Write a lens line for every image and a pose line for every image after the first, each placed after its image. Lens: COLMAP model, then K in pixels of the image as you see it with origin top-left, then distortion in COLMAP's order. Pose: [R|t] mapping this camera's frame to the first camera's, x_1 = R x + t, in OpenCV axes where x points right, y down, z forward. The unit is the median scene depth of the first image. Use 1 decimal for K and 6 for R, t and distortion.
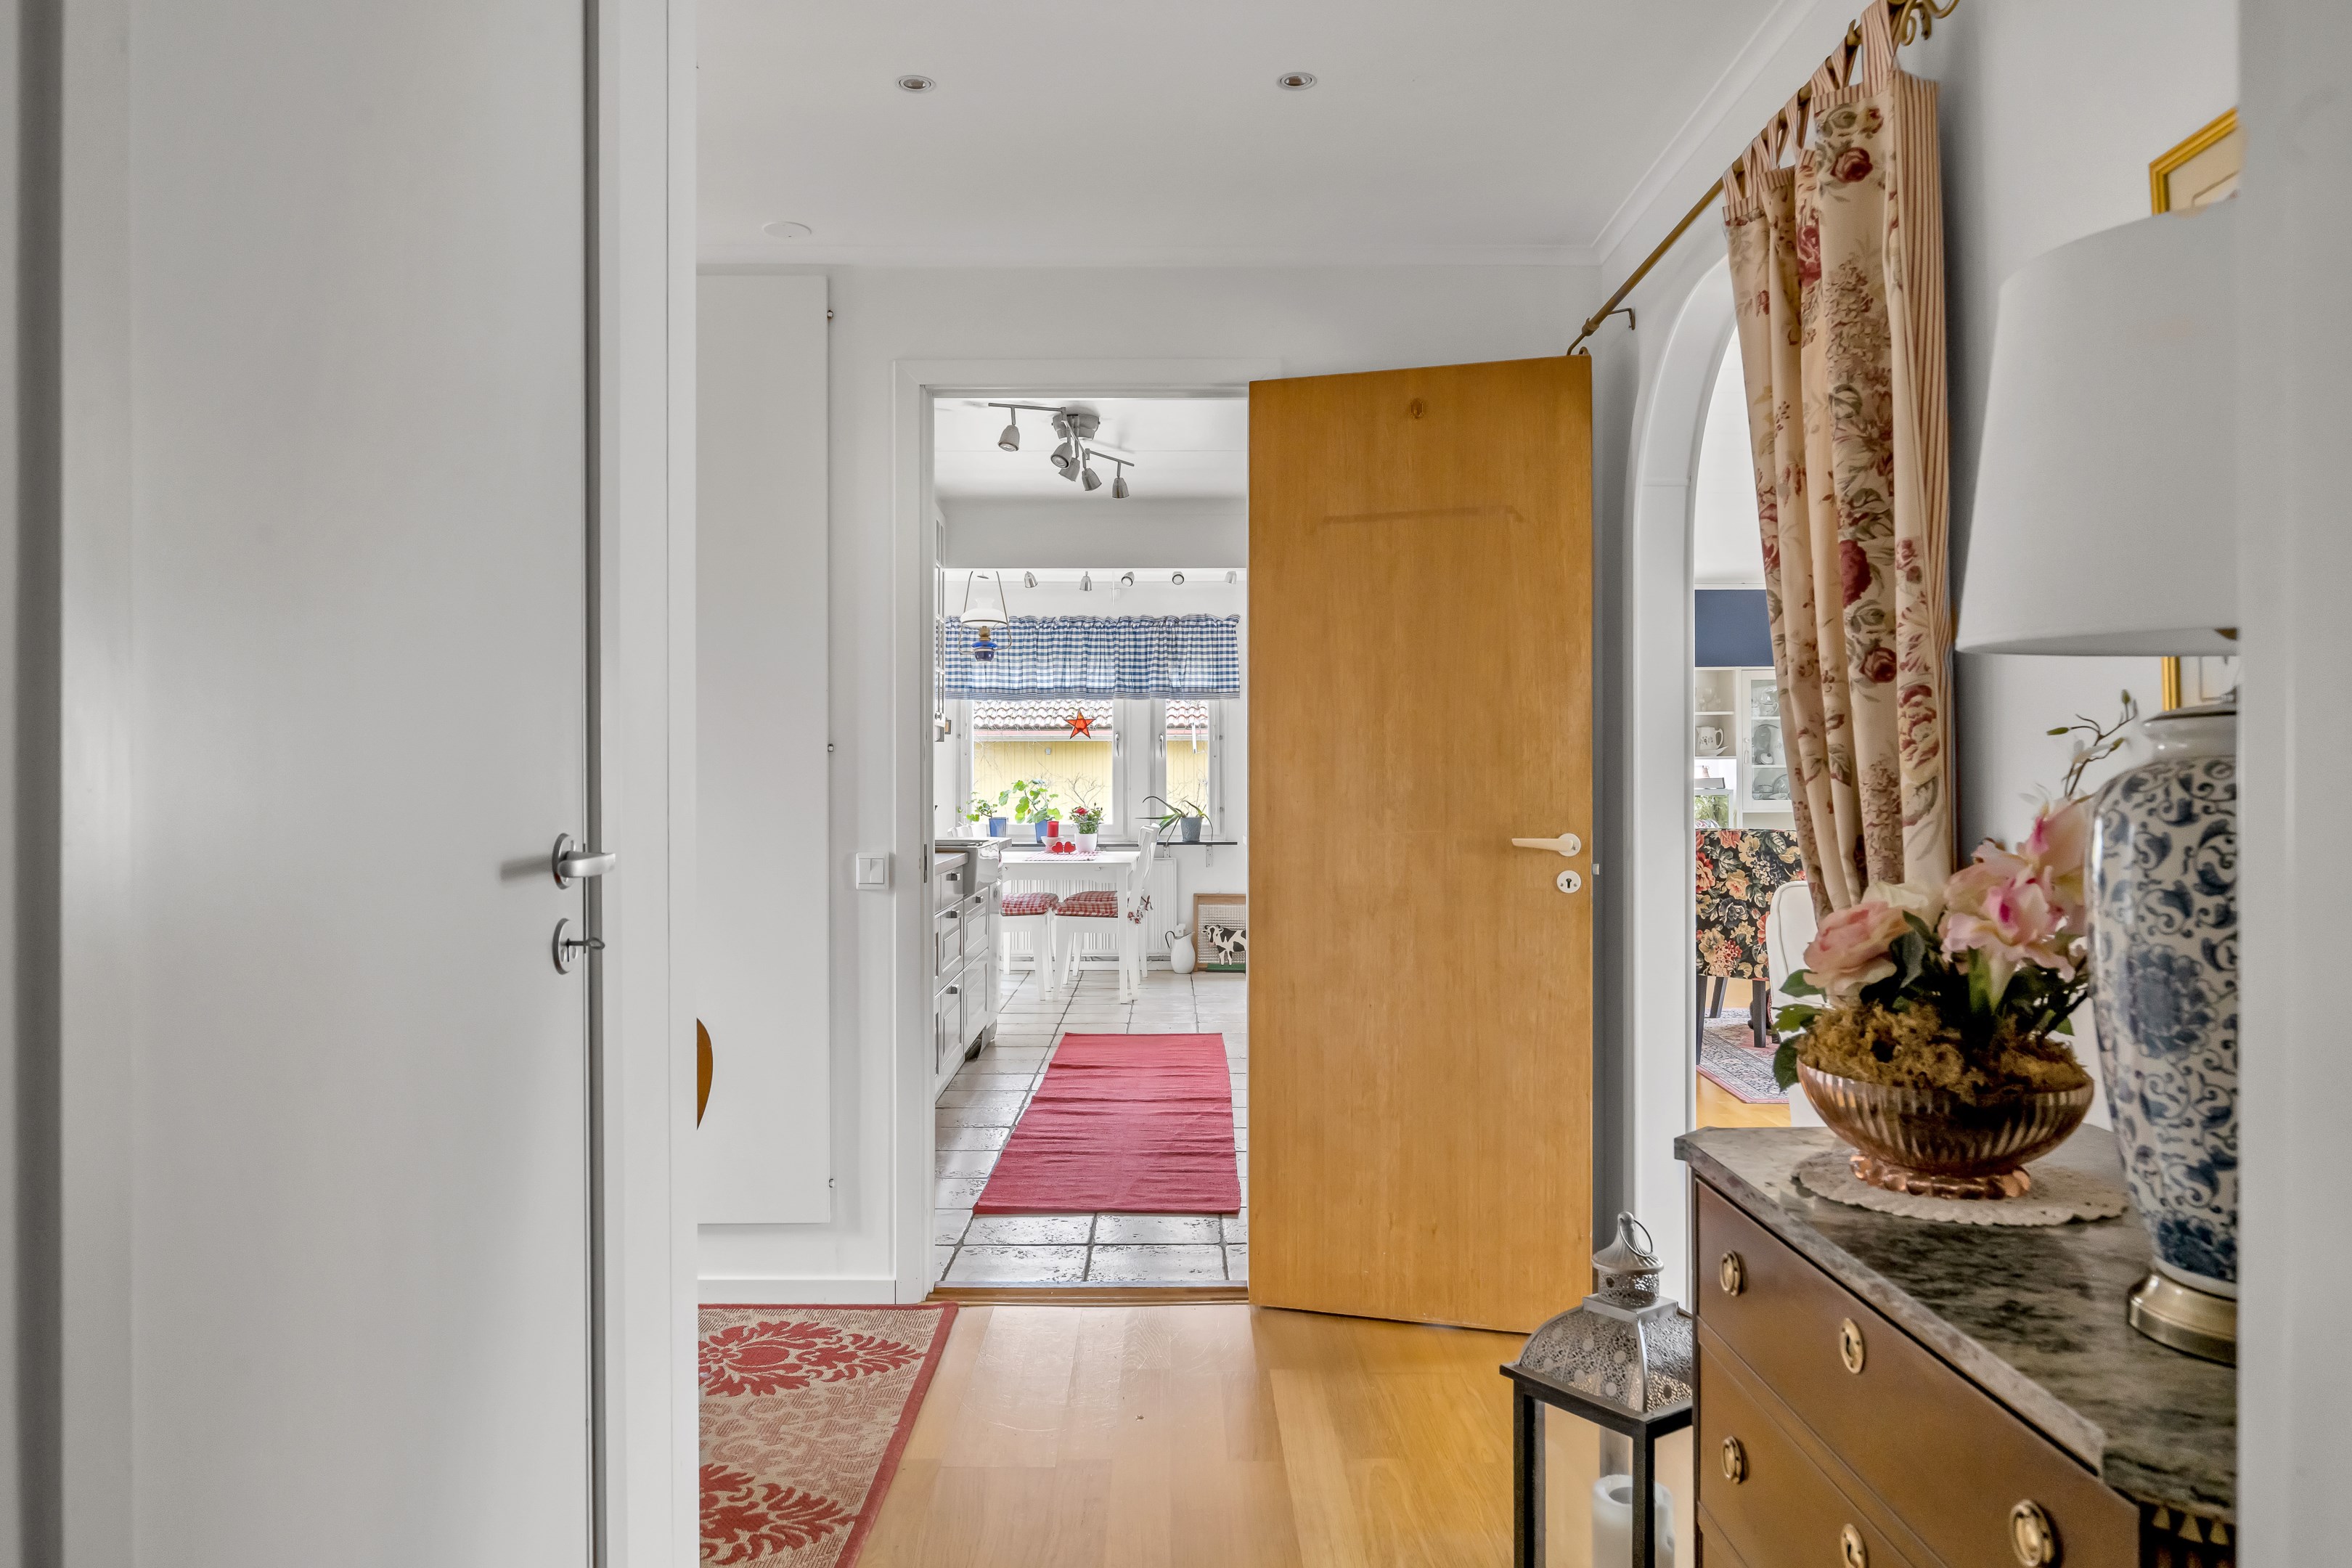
lens RADIAL K [[1560.8, 0, 1171.2], [0, 1560.8, 791.0], [0, 0, 1]] dist [-0.001666, -0.000289]
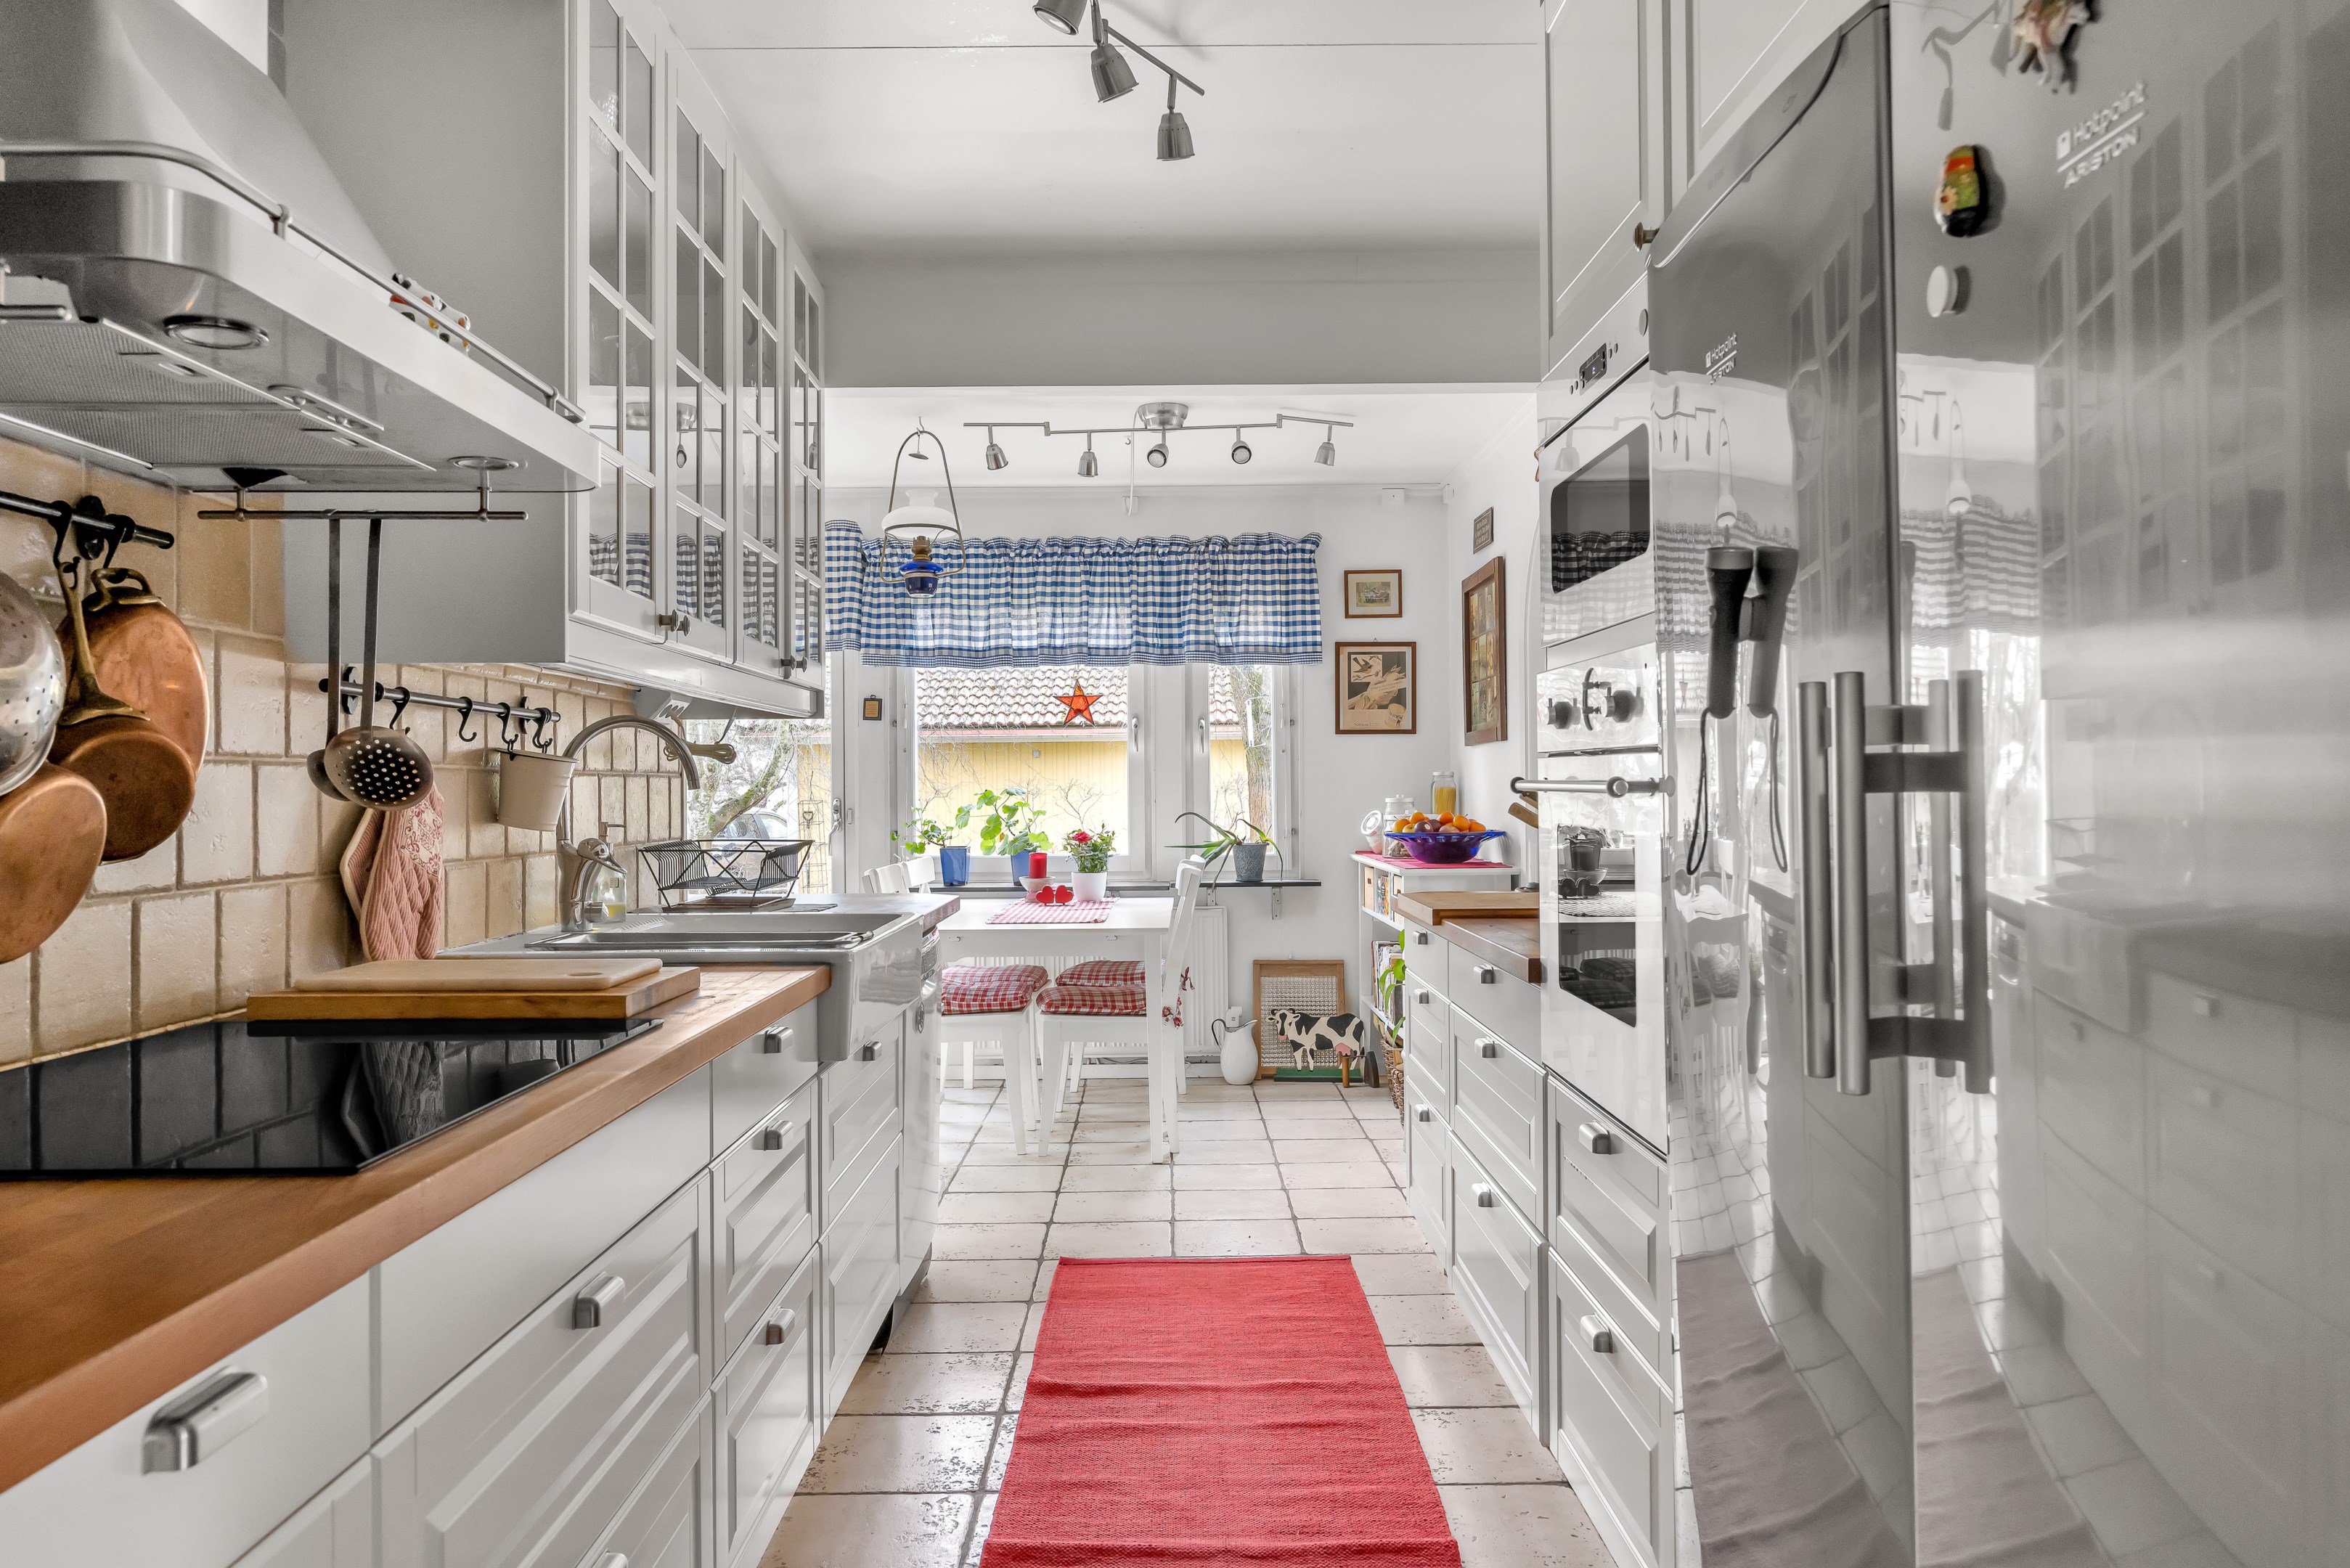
lens RADIAL K [[1594.3, 0, 1175.0], [0, 1594.3, 784.0], [0, 0, 1]] dist [-0.003456, -0.000904]
pose [[0.999948, -0.007655, 0.006705, -0.022967], [0.007708, 0.999938, -0.007974, -0.003357], [-0.006643, 0.008026, 0.999946, 0.335580]]
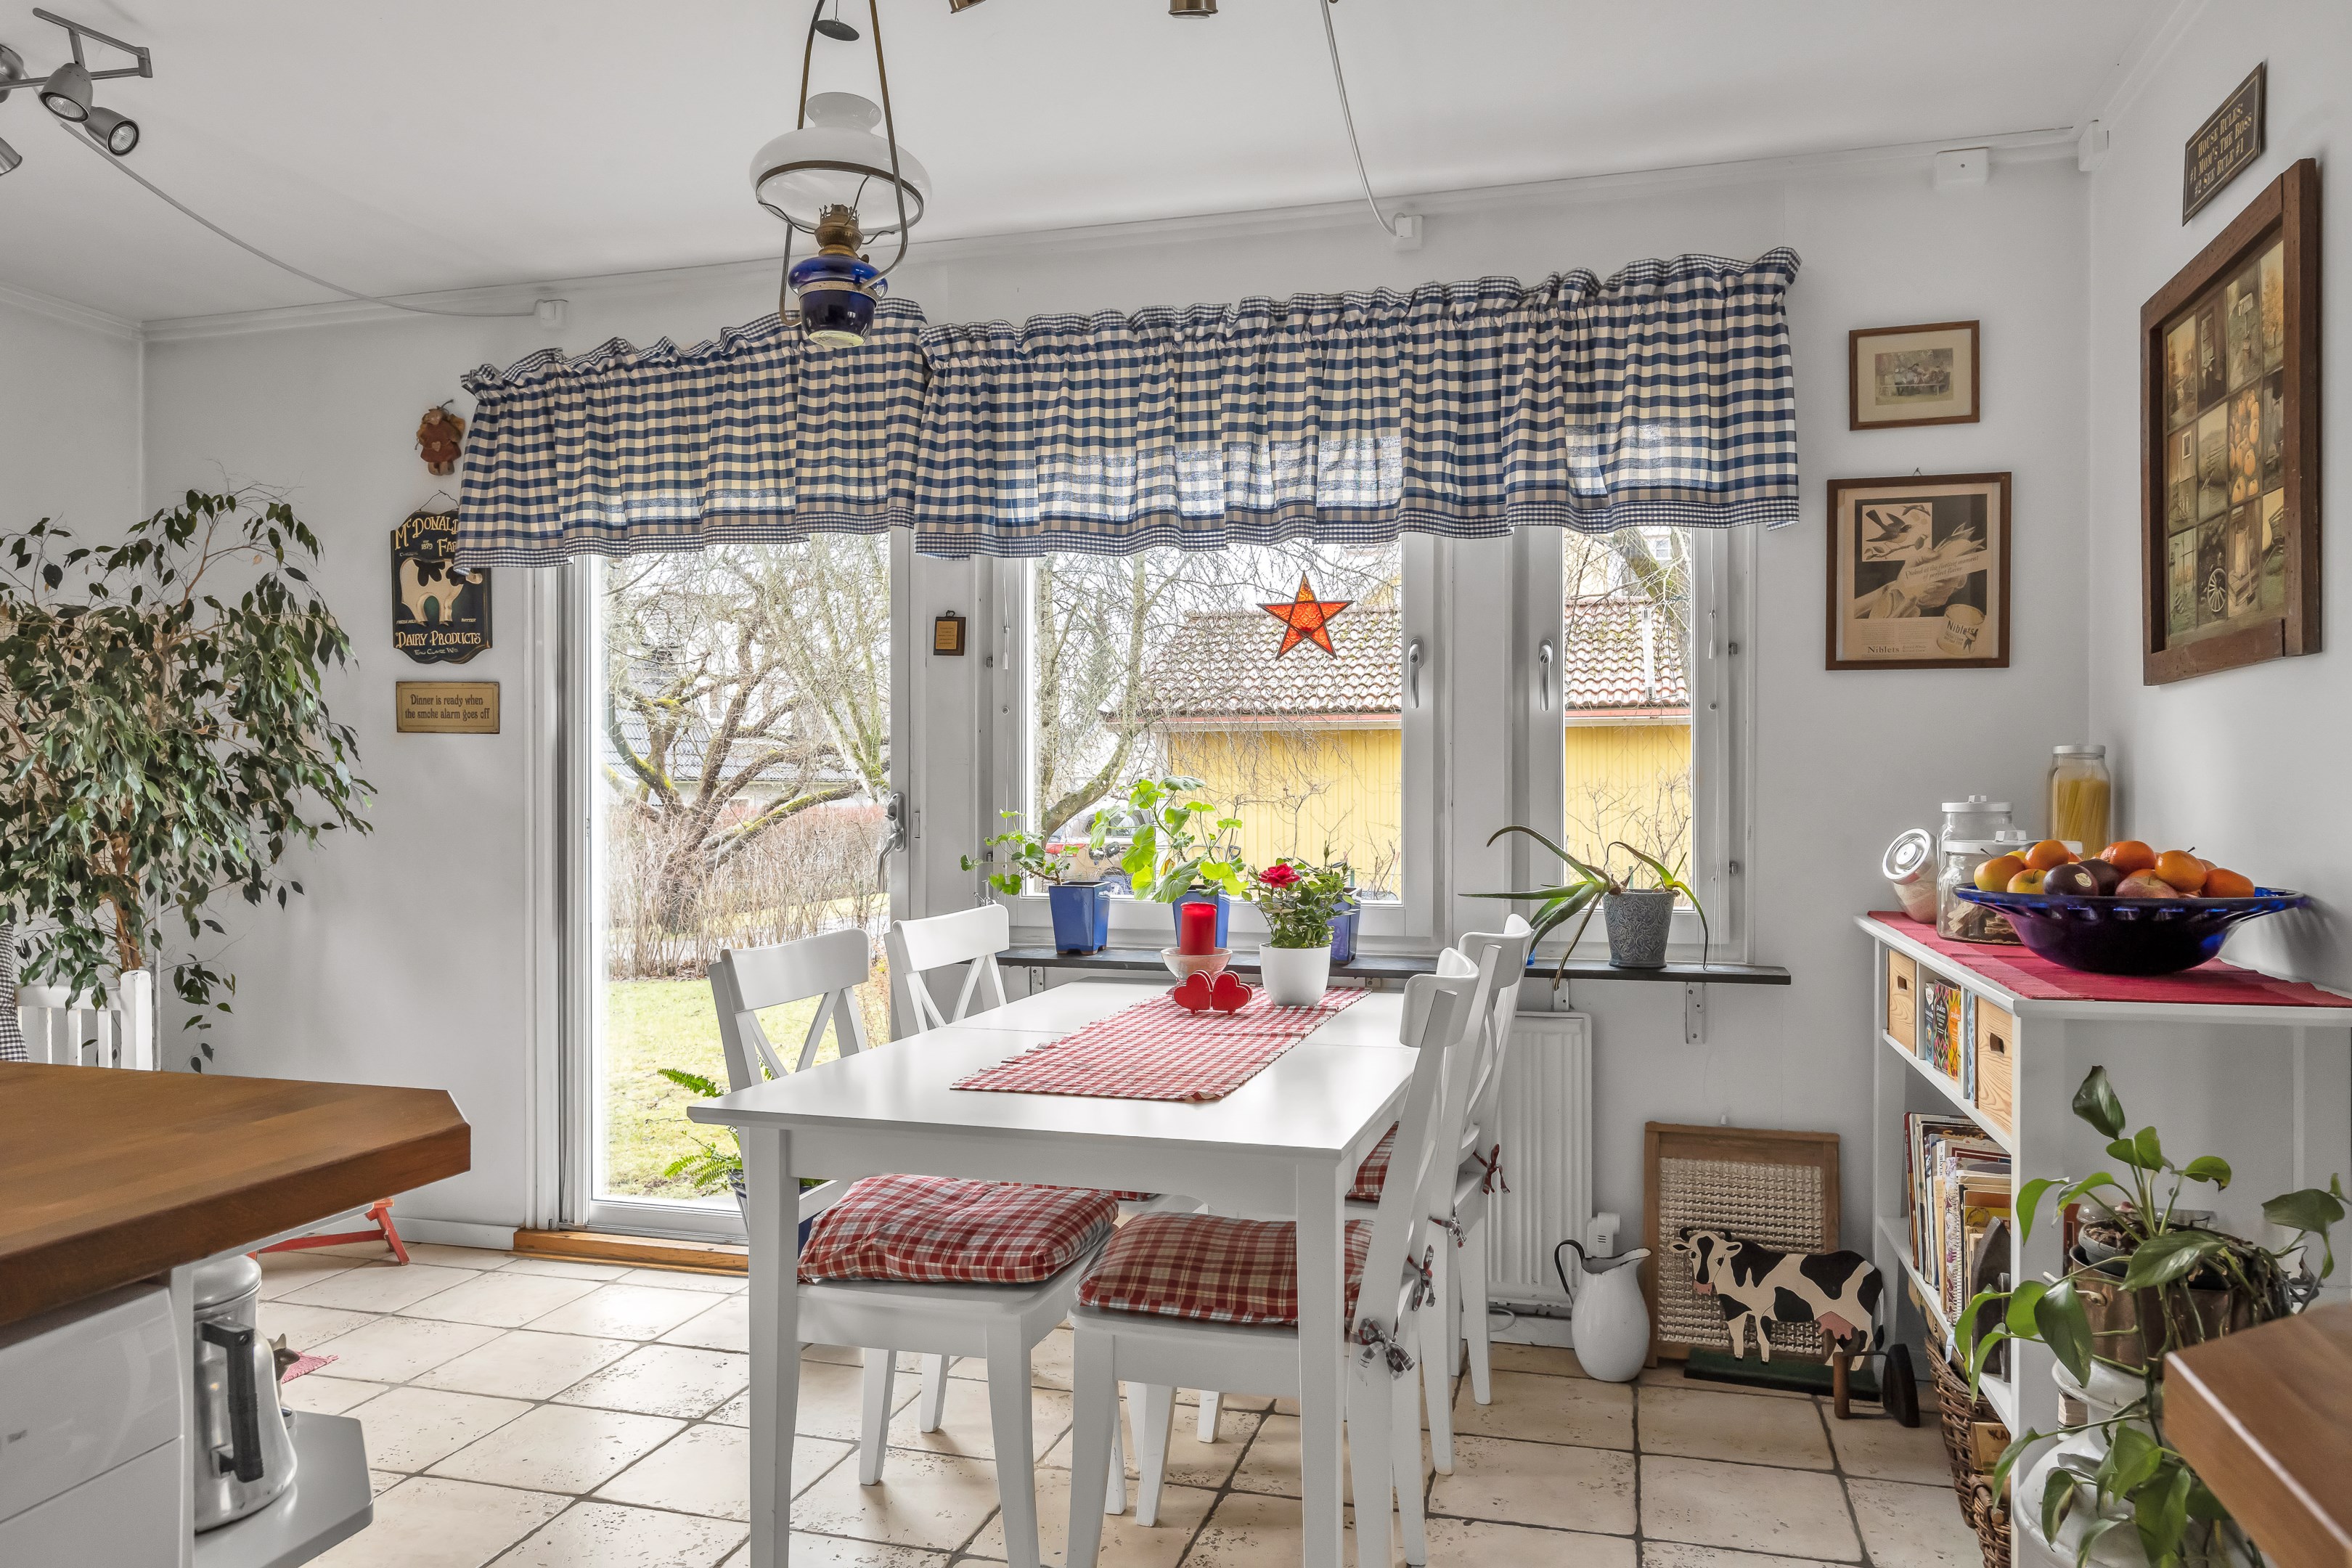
lens RADIAL K [[1584.6, 0, 1184.0], [0, 1584.6, 796.8], [0, 0, 1]] dist [-0.006909, 0.000092]
pose [[0.962745, 0.001904, -0.270403, 0.010952], [-0.001632, 0.999998, 0.001231, -0.003371], [0.270405, -0.000744, 0.962747, 0.664627]]
